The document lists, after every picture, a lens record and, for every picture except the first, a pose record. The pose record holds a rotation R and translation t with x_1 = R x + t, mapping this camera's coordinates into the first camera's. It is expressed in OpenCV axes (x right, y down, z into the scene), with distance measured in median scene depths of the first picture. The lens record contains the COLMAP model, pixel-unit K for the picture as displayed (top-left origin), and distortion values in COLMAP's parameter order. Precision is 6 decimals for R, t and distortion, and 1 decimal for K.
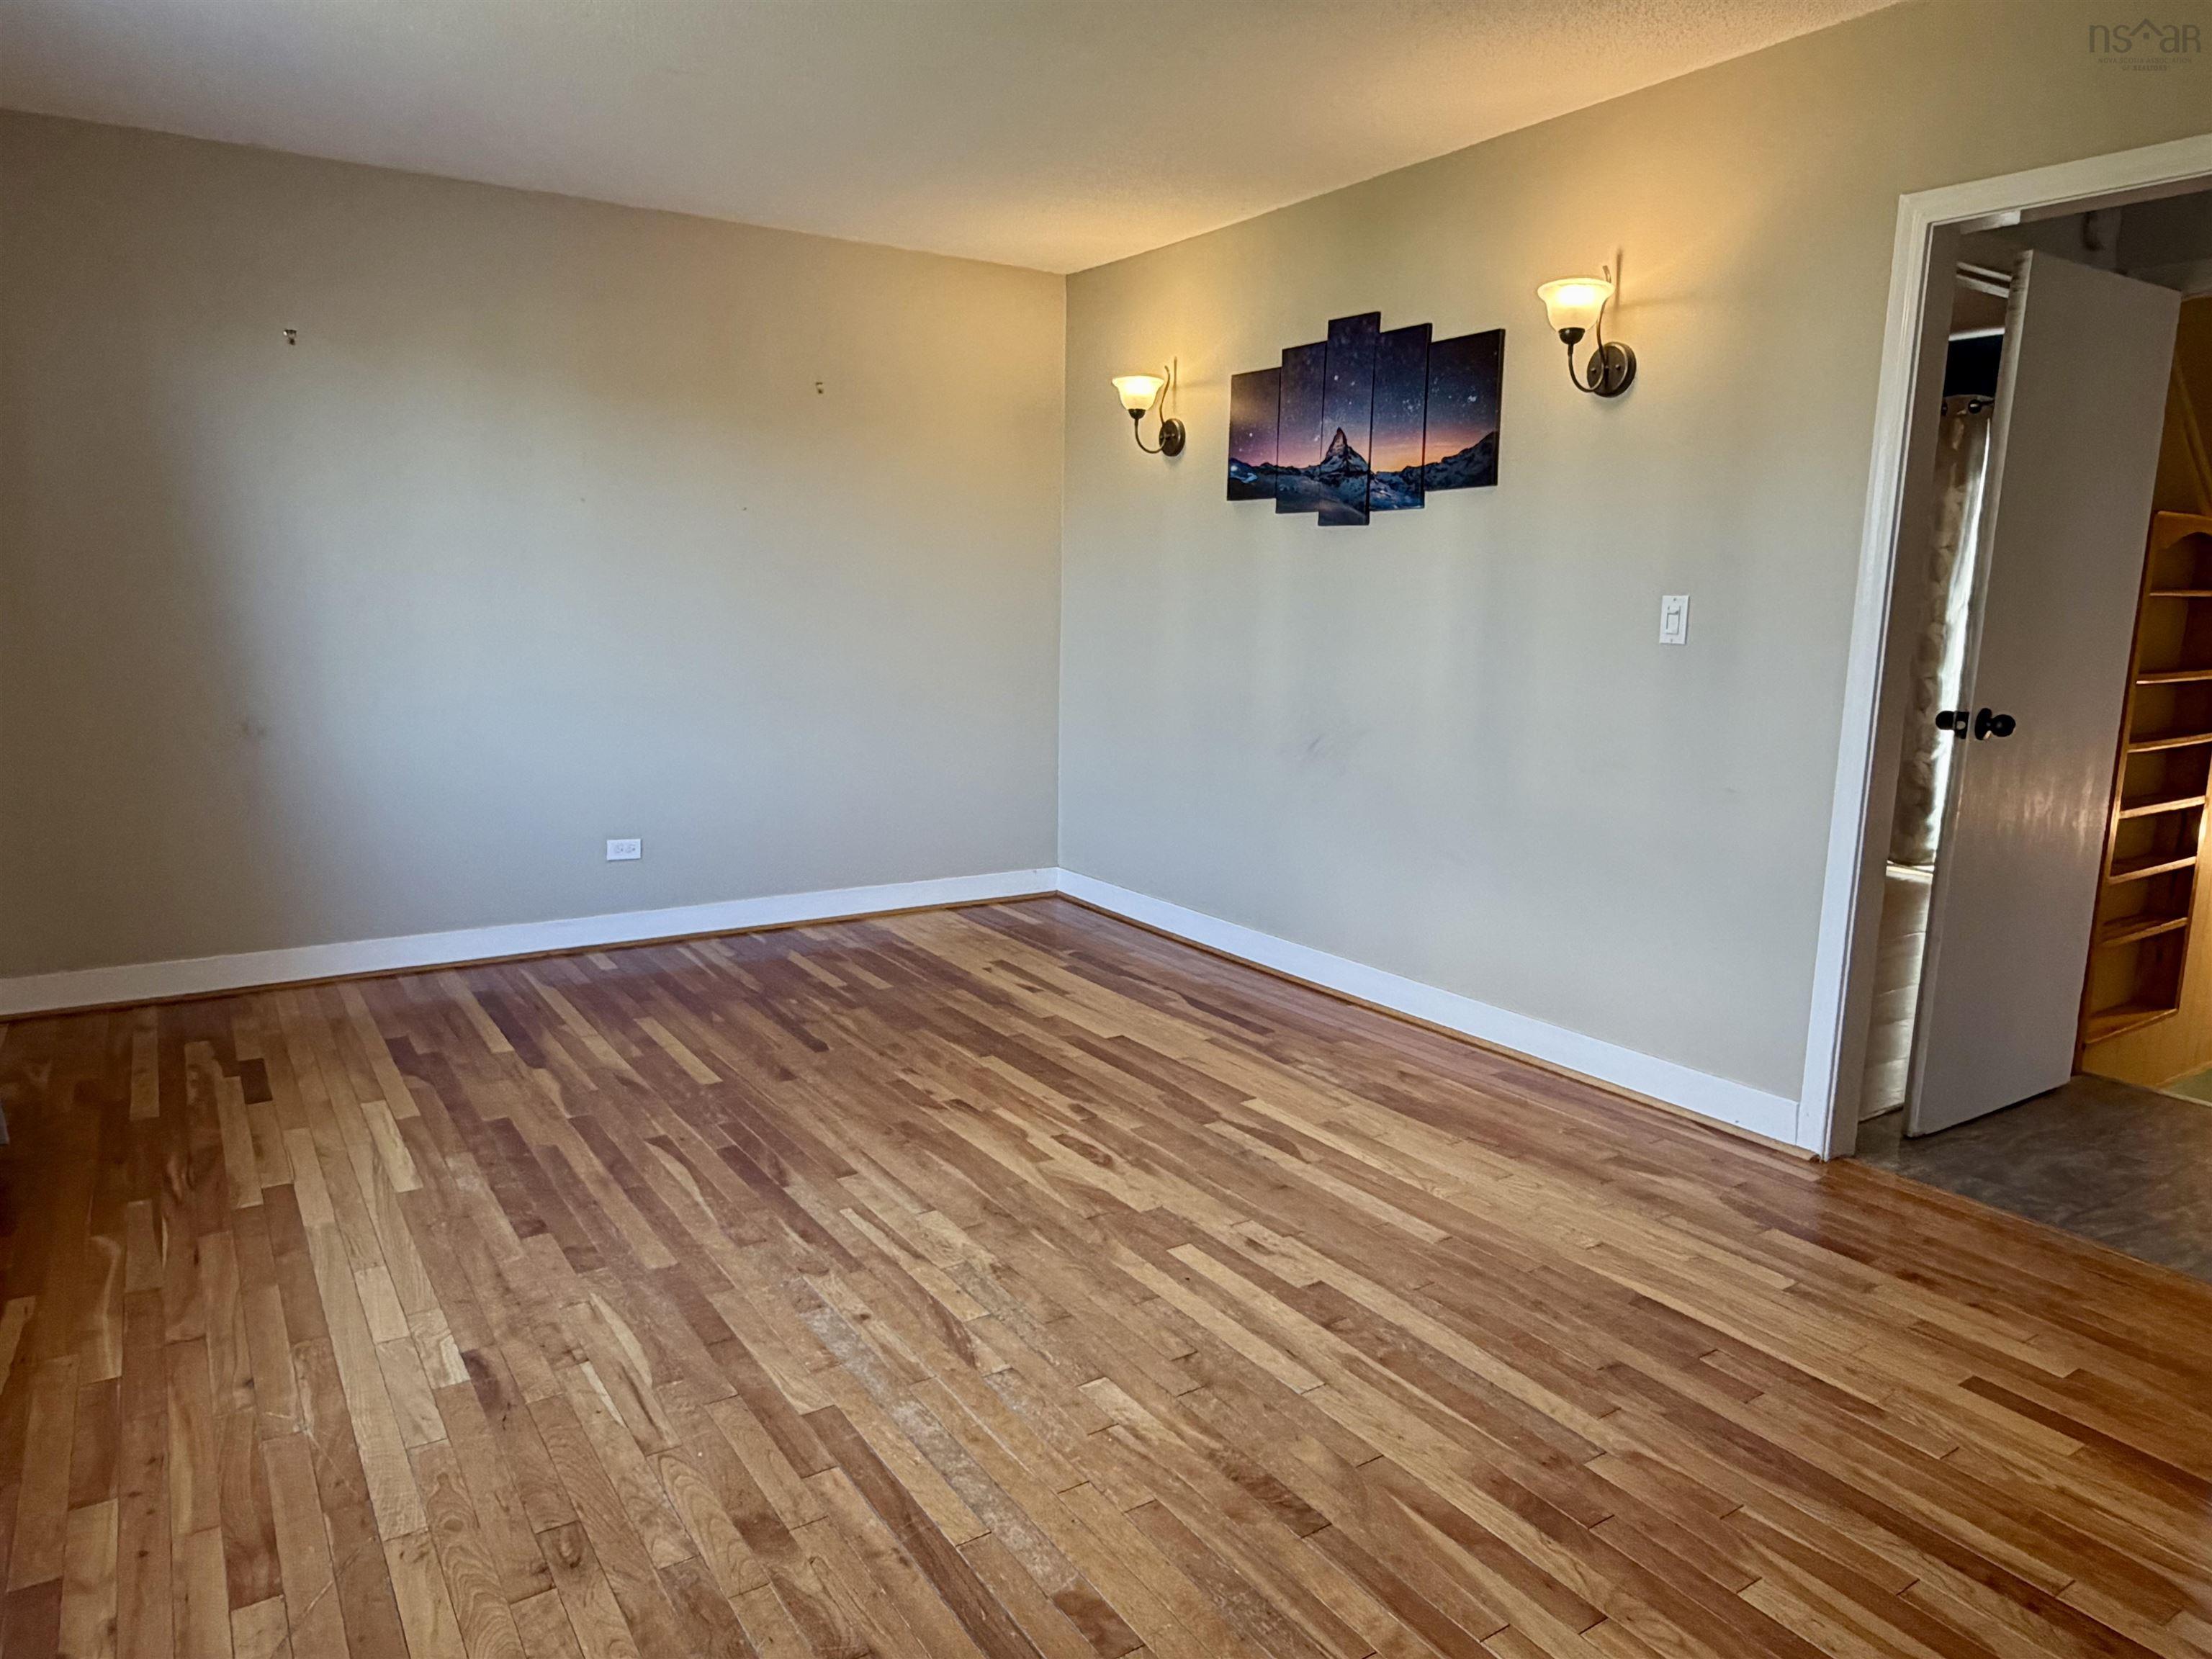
lens RADIAL K [[1416.6, 0, 1095.7], [0, 1416.6, 832.7], [0, 0, 1]] dist [-0.002799, -0.000189]
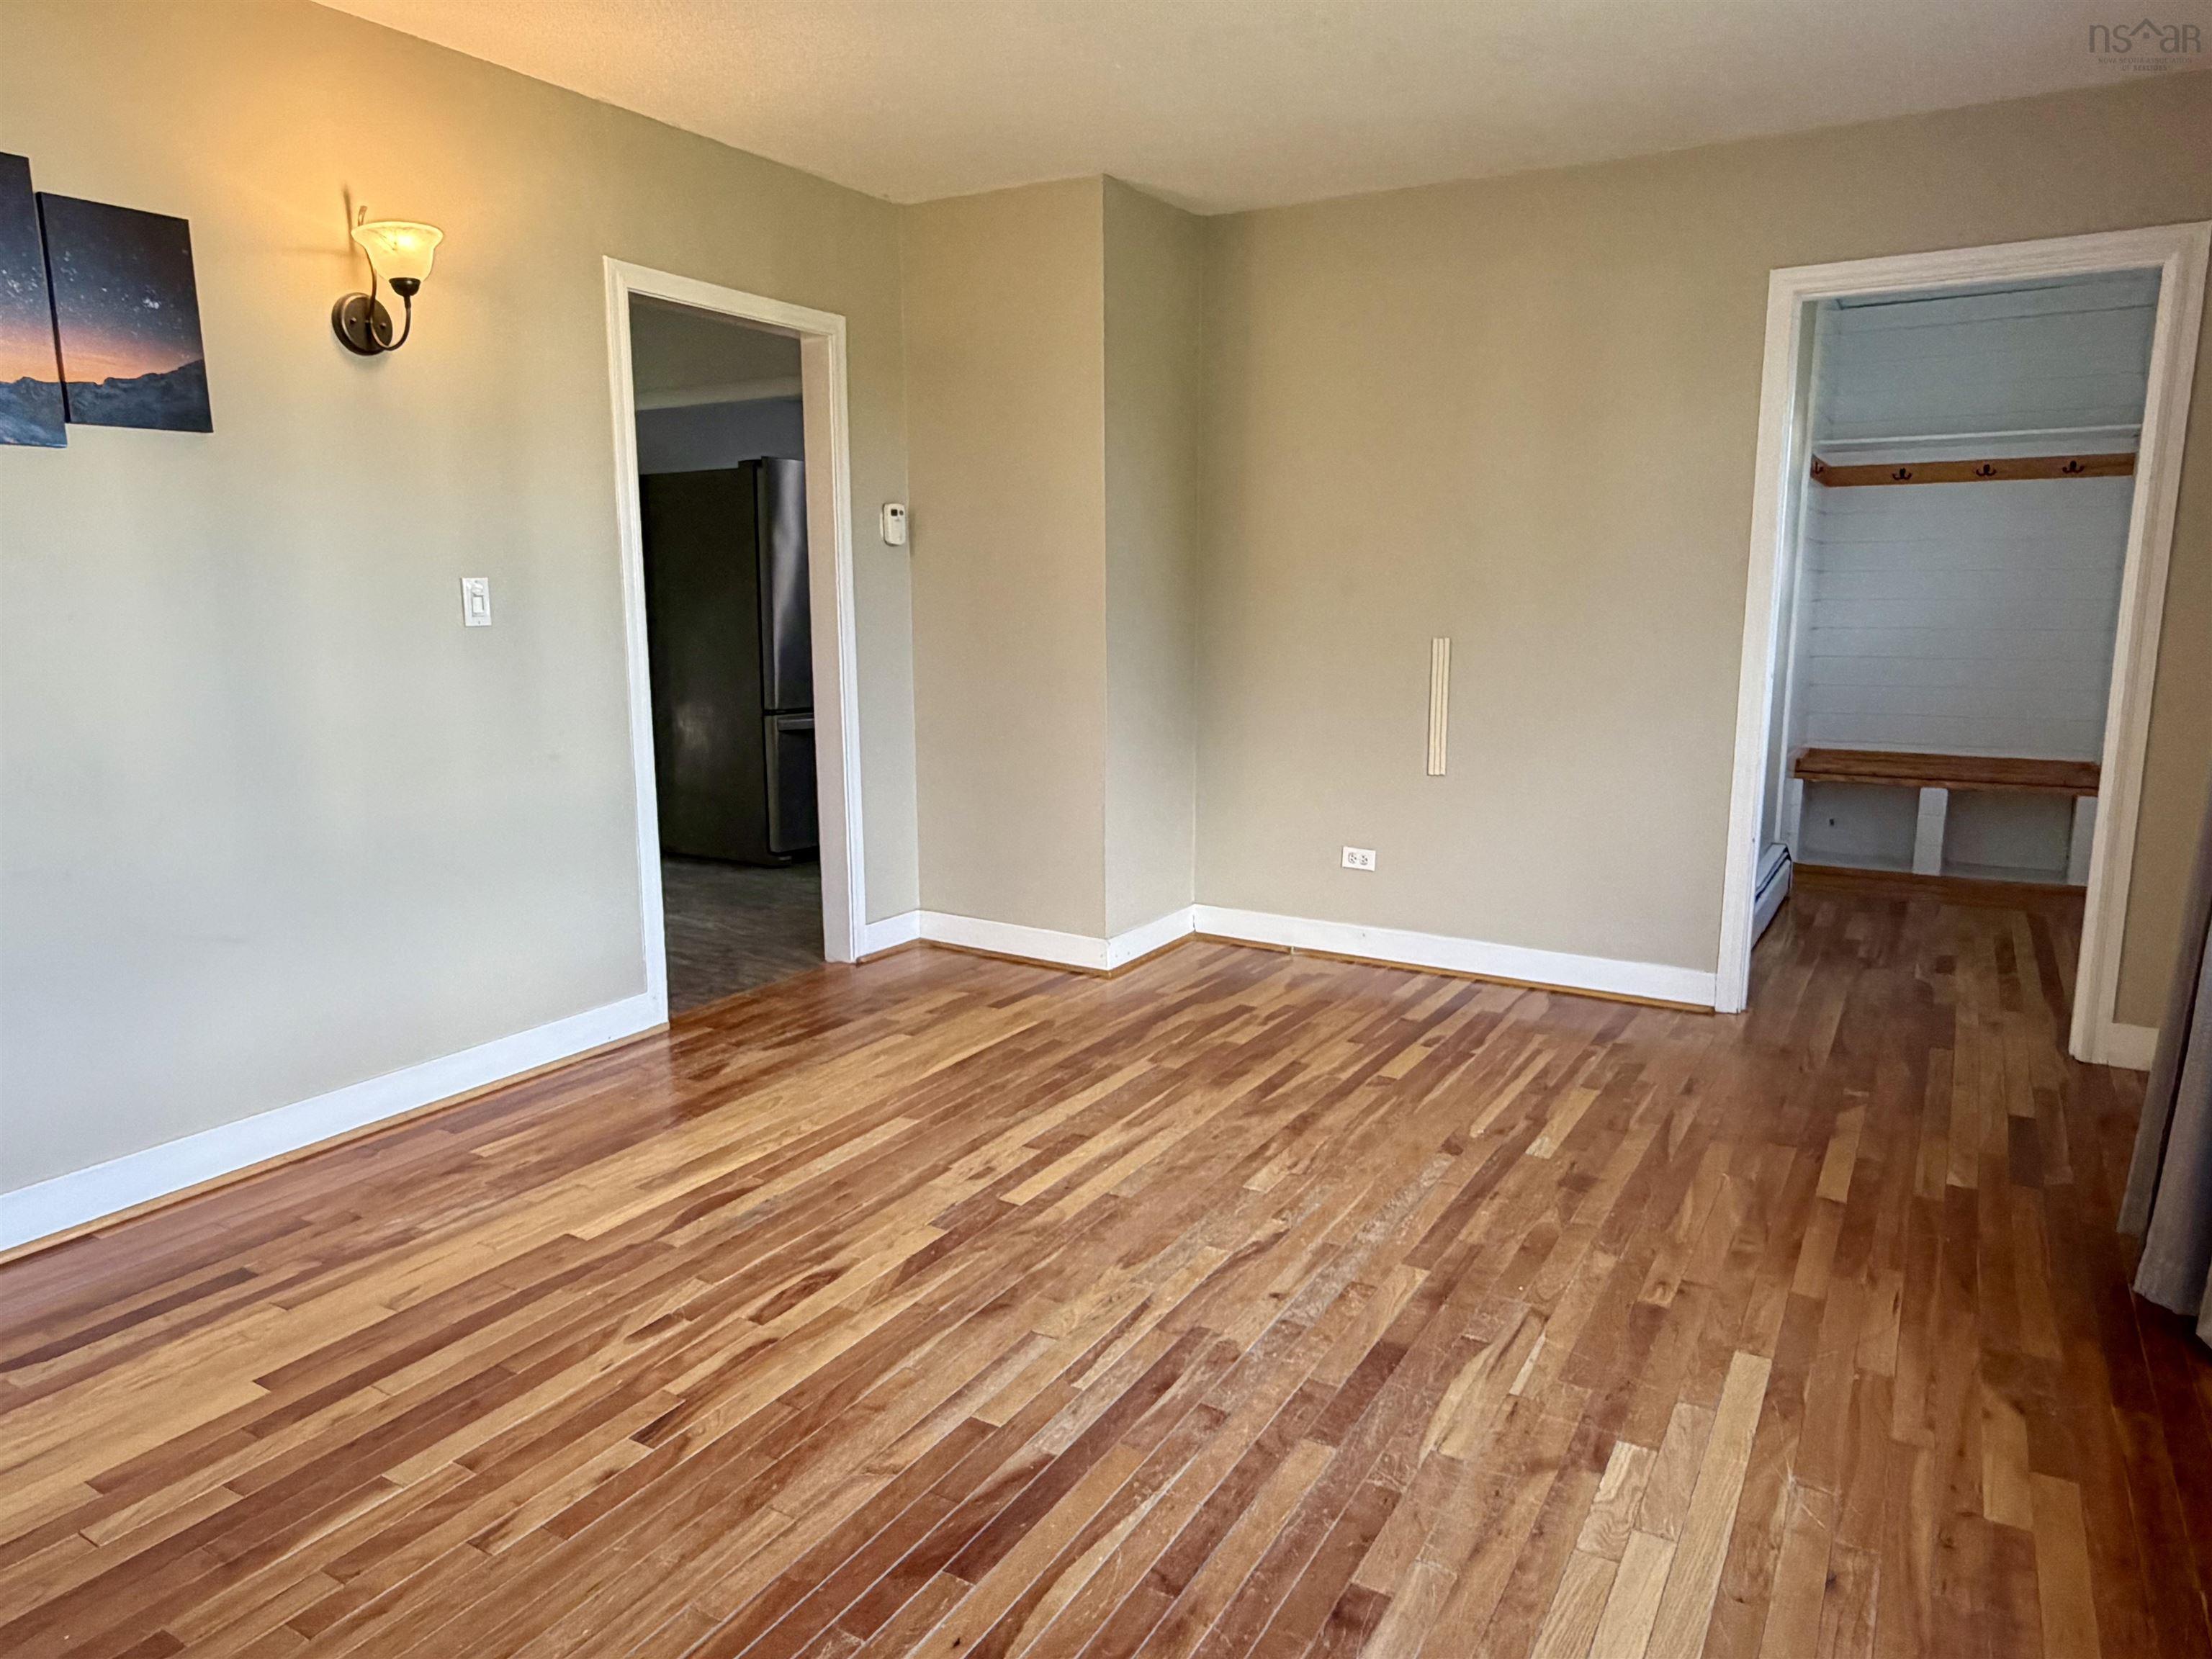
lens RADIAL K [[1416.6, 0, 1107.3], [0, 1416.6, 831.9], [0, 0, 1]] dist [-0.002799, -0.000189]
pose [[-0.432604, -0.171263, 0.885168, -0.731756], [0.147416, 0.955143, 0.256847, -0.196567], [-0.889451, 0.241601, -0.387951, 1.088290]]
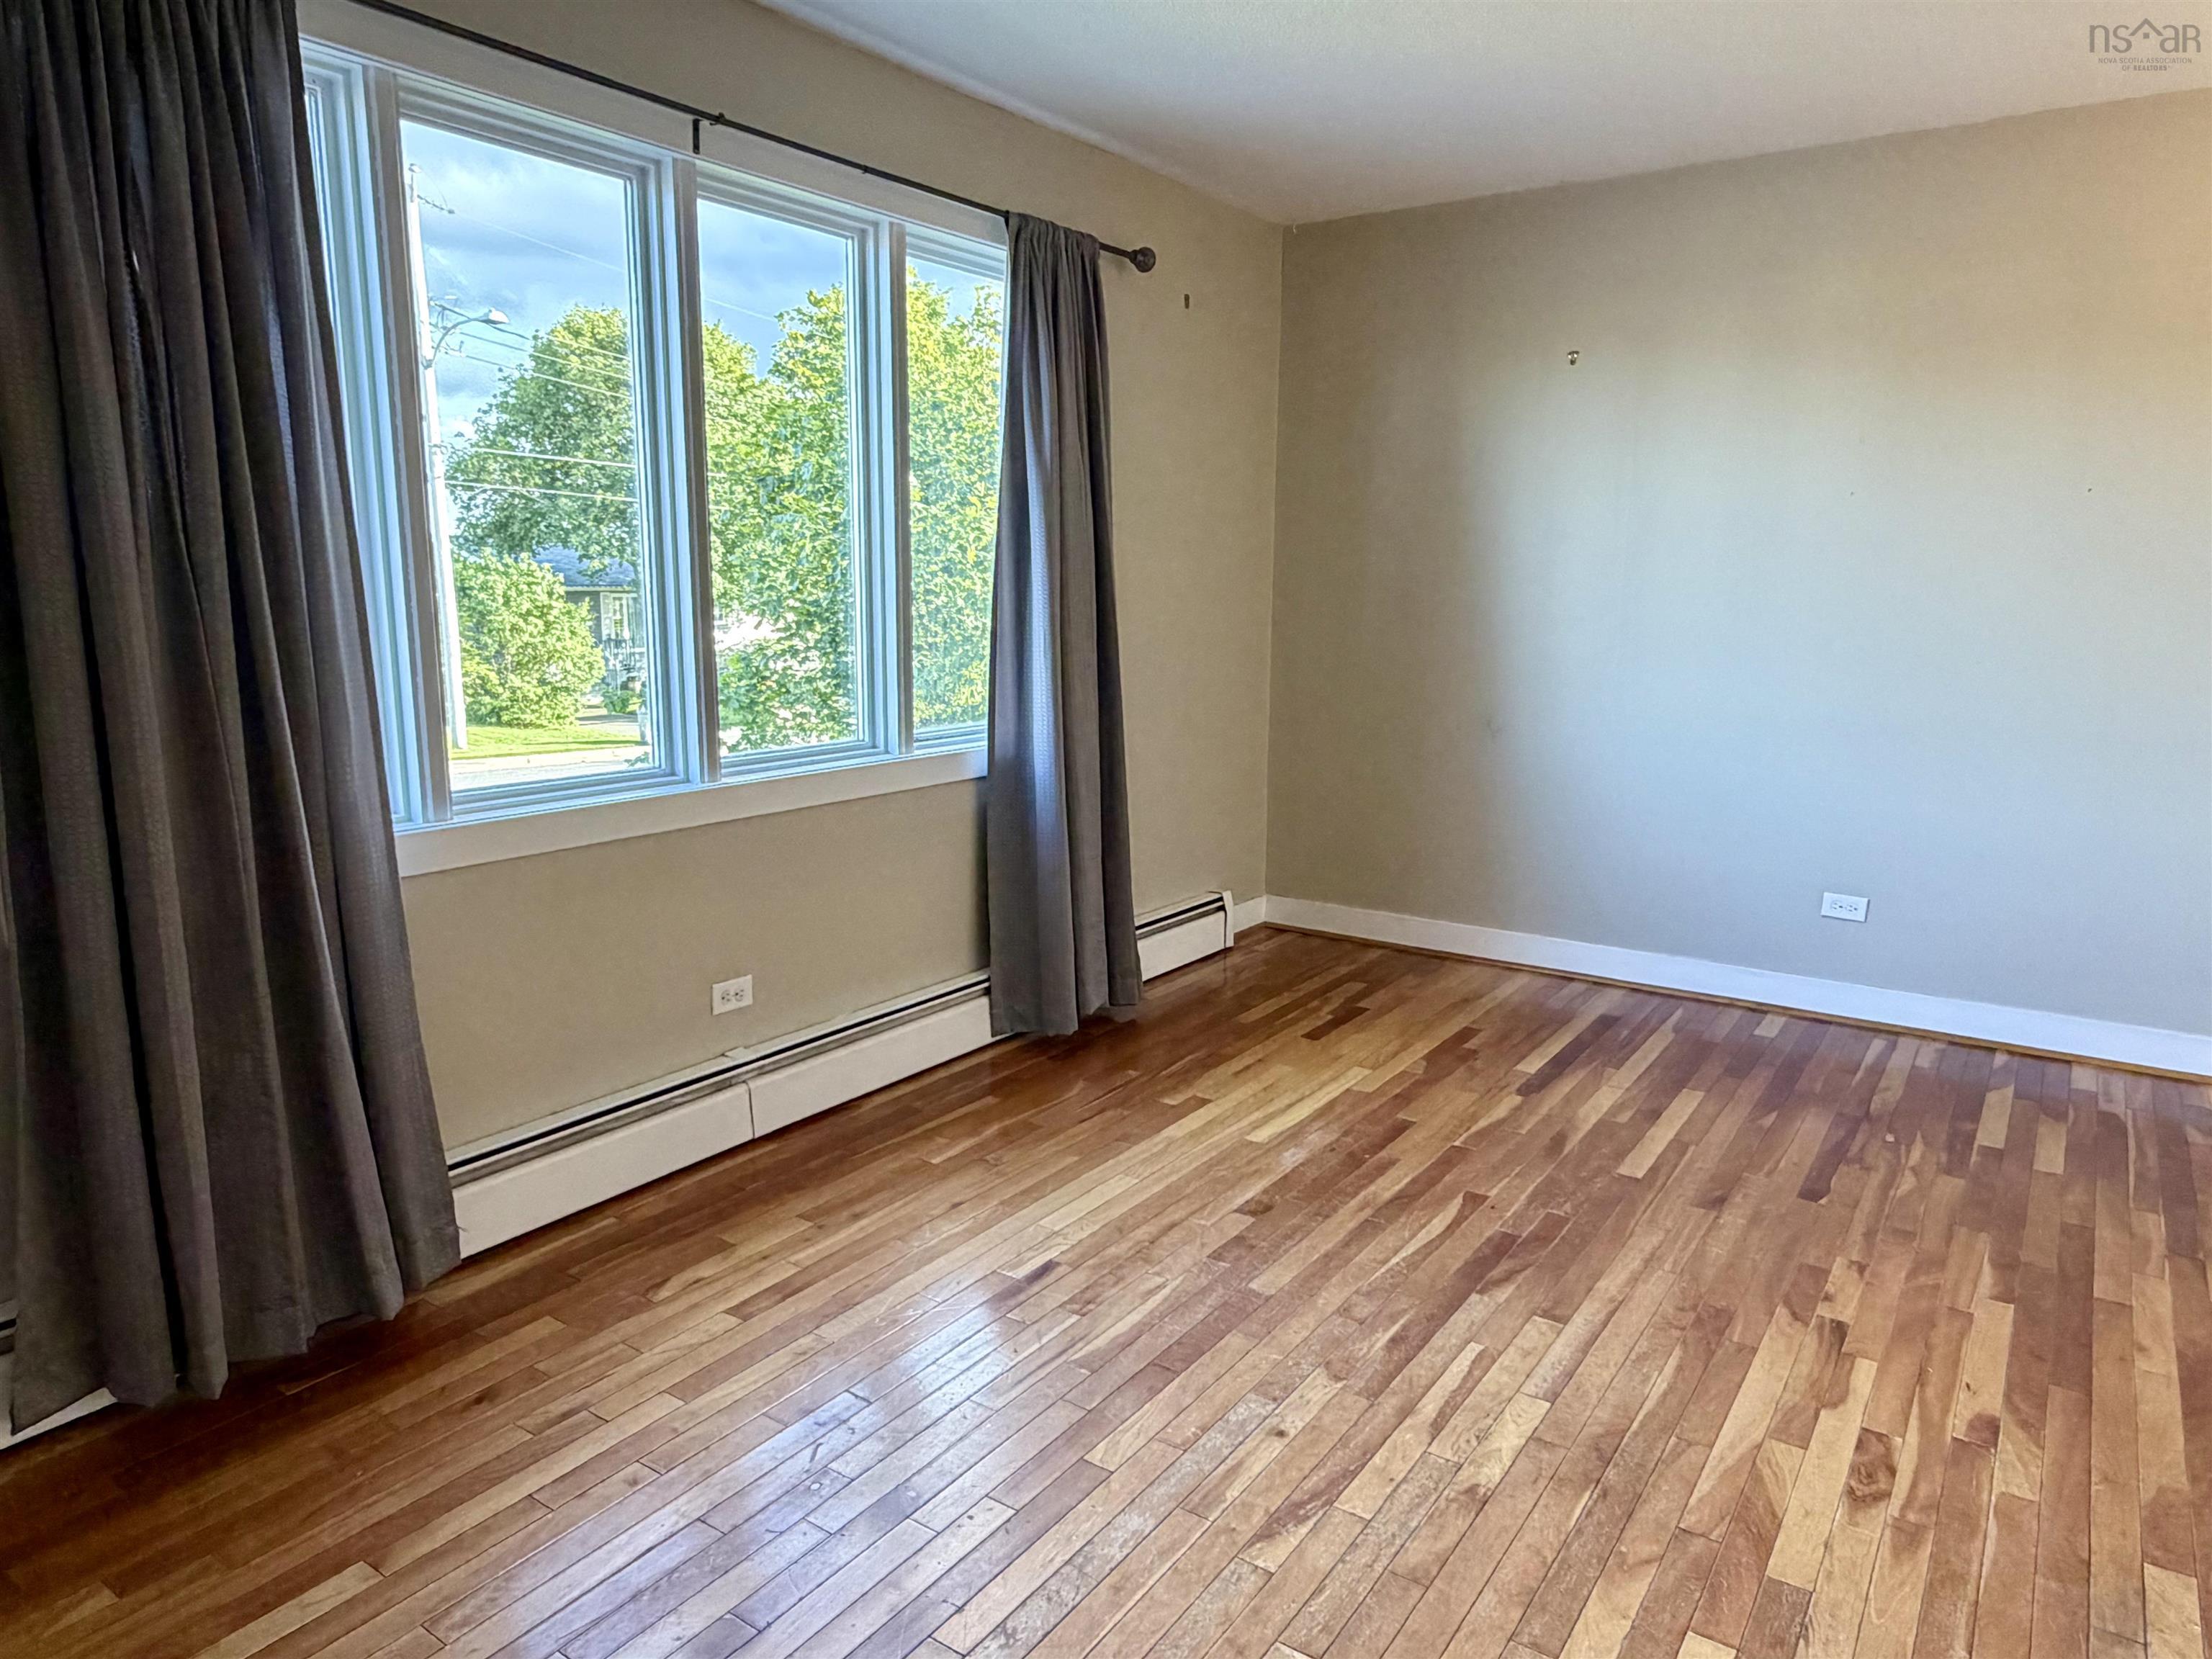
lens RADIAL K [[1416.6, 0, 1097.1], [0, 1416.6, 829.8], [0, 0, 1]] dist [-0.002799, -0.000189]
pose [[0.366543, 0.150392, -0.918166, 0.408084], [-0.159962, 0.982341, 0.097045, -0.066052], [0.916547, 0.111300, 0.384128, 0.400196]]
